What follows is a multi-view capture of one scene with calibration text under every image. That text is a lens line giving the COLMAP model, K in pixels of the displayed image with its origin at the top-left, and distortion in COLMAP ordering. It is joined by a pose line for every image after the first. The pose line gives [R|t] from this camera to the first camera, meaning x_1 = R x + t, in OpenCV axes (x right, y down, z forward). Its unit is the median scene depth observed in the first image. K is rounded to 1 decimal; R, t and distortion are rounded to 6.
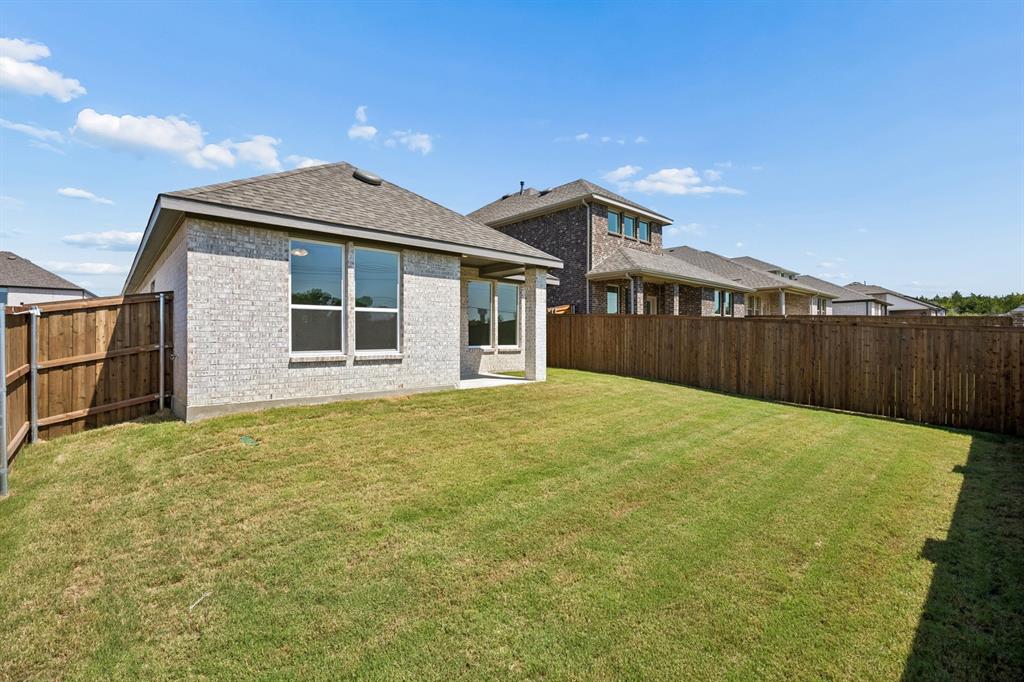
lens RADIAL K [[451.9, 0, 507.1], [0, 451.9, 337.5], [0, 0, 1]] dist [-0.003705, -0.000670]
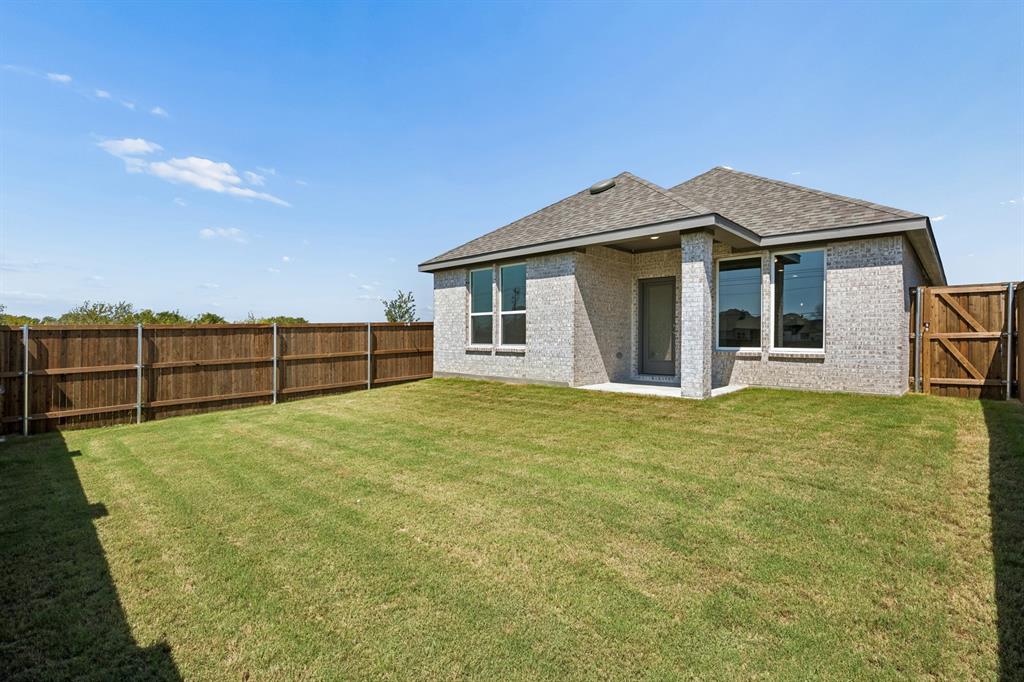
lens RADIAL K [[475.8, 0, 514.5], [0, 475.8, 338.9], [0, 0, 1]] dist [-0.010777, -0.000049]
pose [[0.075645, 0.000266, -0.997135, 1.044869], [-0.007894, 0.999969, -0.000333, 0.012672], [0.997104, 0.007896, 0.075644, 0.923486]]
